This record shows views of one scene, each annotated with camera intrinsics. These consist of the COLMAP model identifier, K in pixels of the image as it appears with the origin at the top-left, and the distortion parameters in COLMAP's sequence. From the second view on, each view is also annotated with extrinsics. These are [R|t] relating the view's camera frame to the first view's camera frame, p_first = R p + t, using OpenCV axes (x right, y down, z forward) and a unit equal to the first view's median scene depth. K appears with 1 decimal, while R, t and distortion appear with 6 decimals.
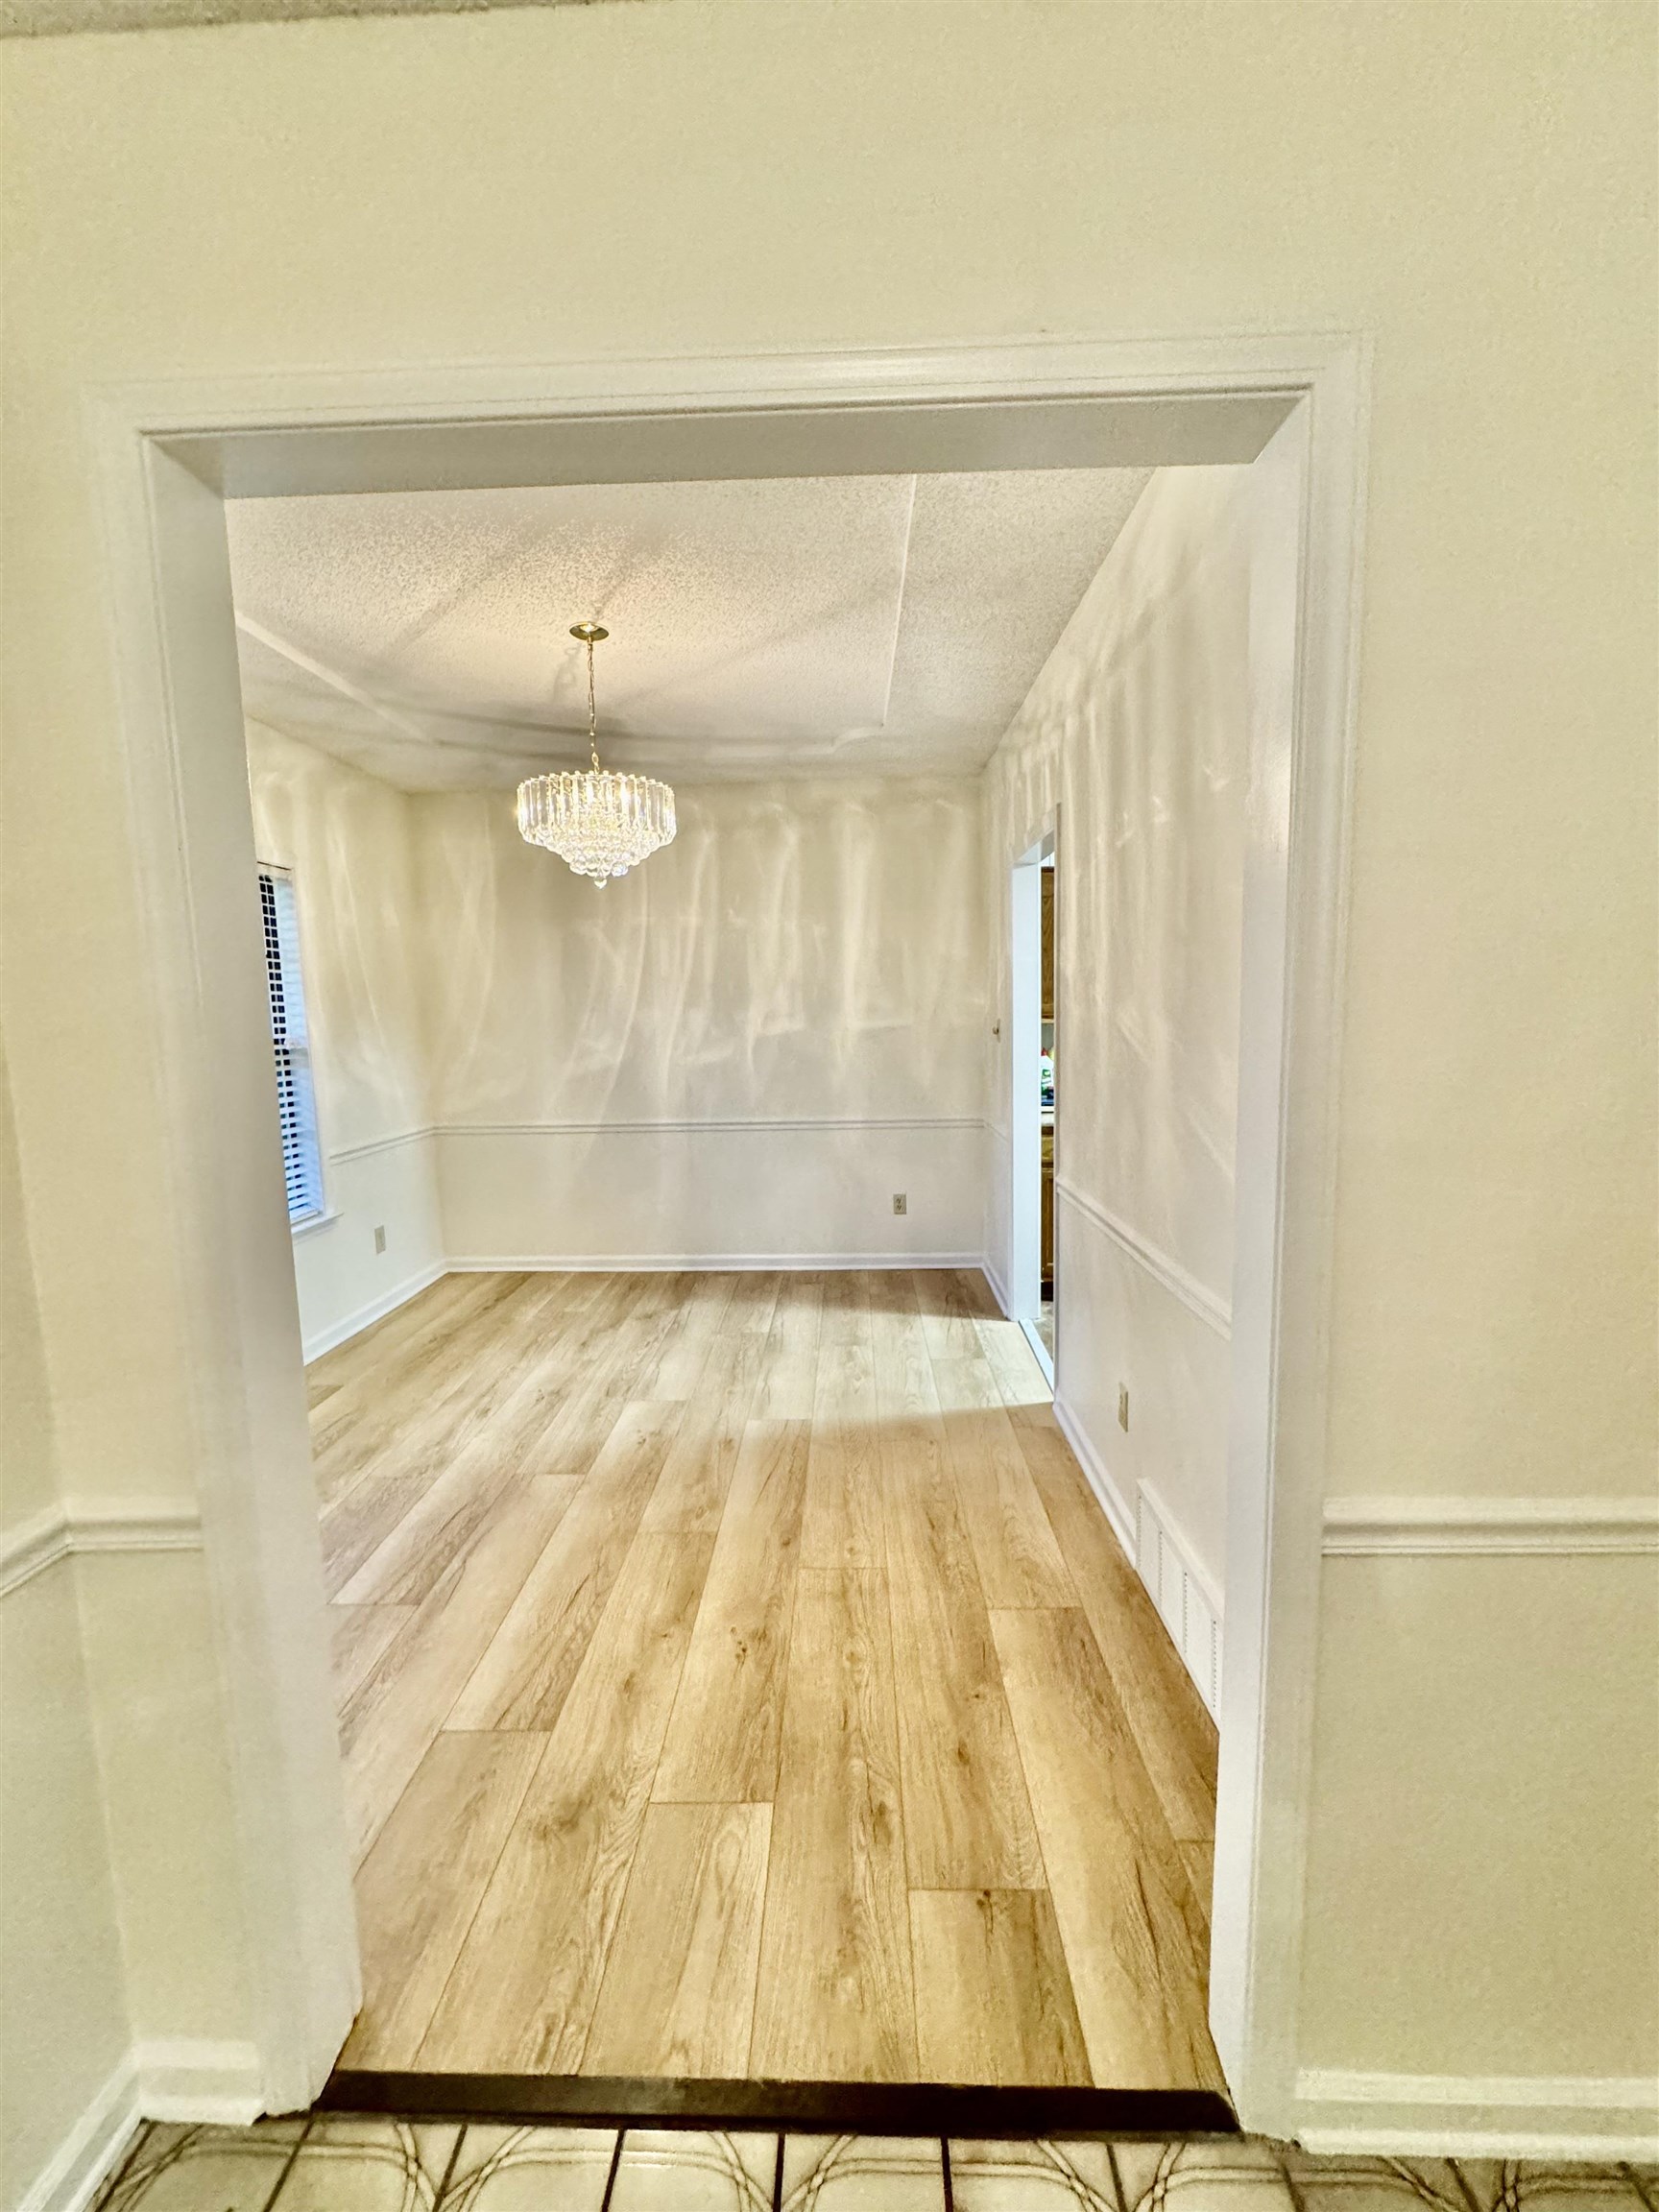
lens RADIAL K [[881.7, 0, 832.4], [0, 881.7, 1104.6], [0, 0, 1]] dist [-0.003745, -0.000112]
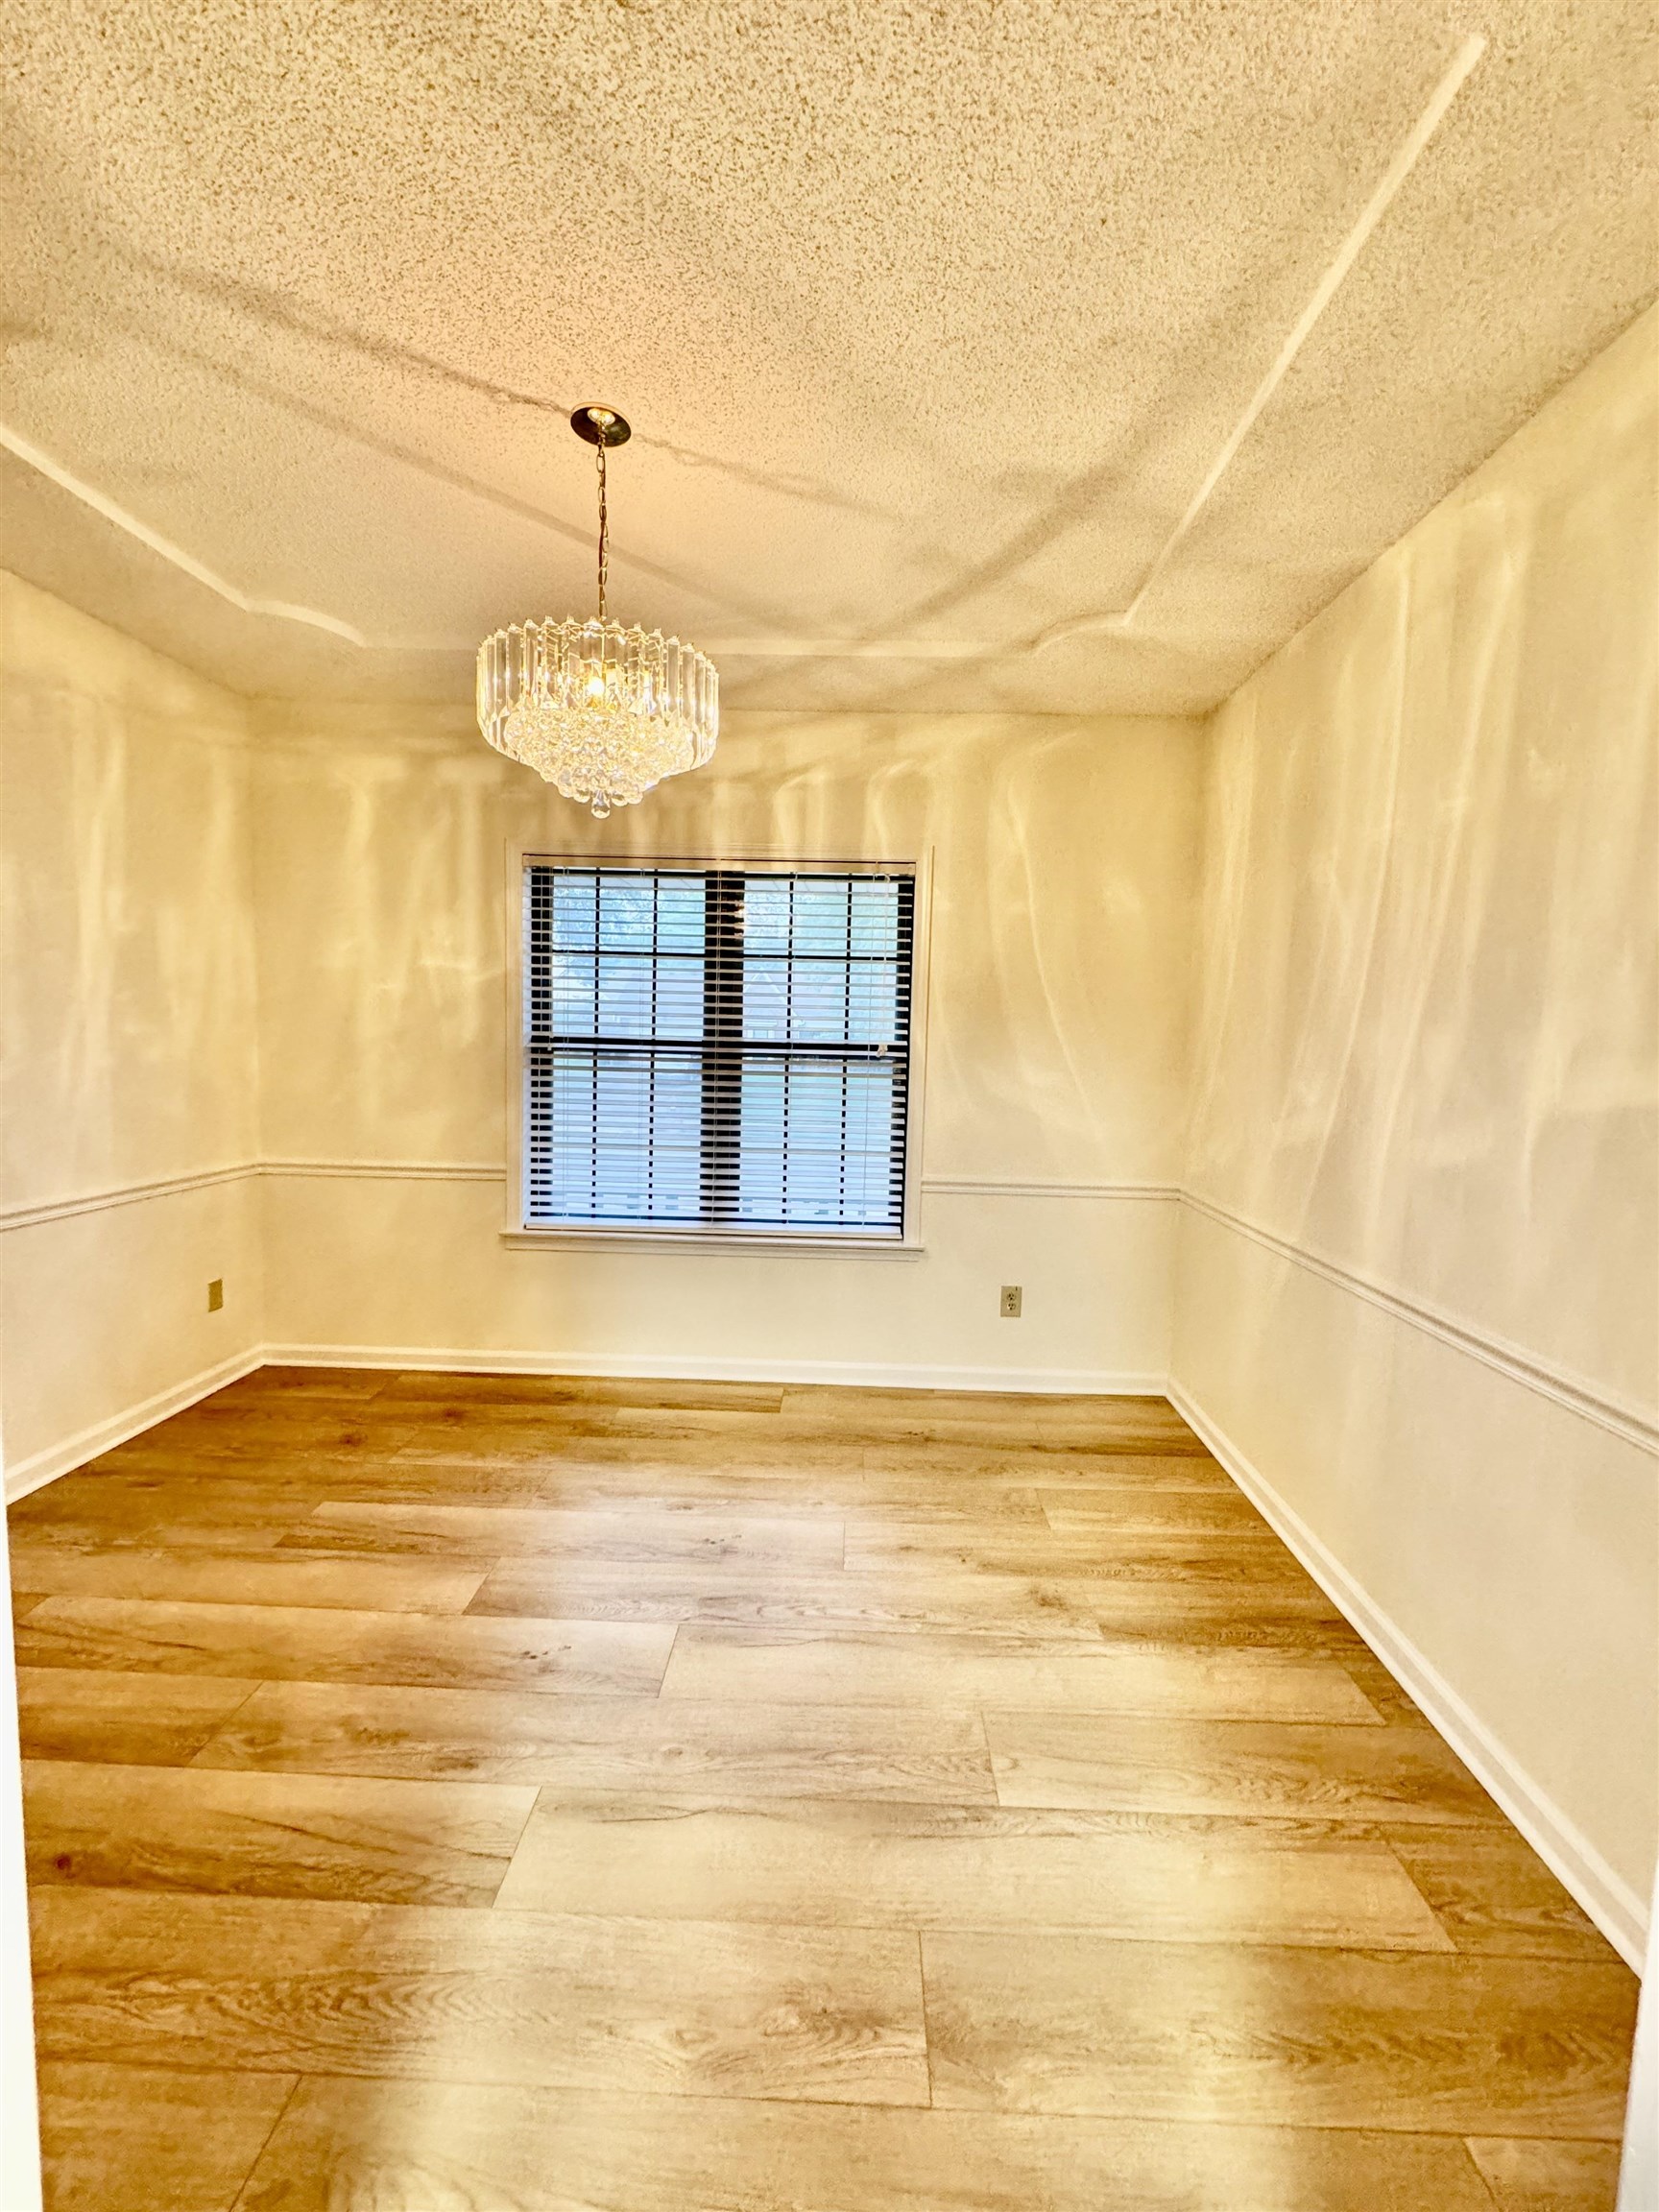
lens RADIAL K [[881.7, 0, 841.9], [0, 881.7, 1108.9], [0, 0, 1]] dist [-0.003745, -0.000112]
pose [[-0.004975, 0.104777, -0.994483, 0.288145], [-0.131480, 0.985794, 0.104519, -0.089787], [0.991306, 0.131274, 0.008872, 0.846584]]
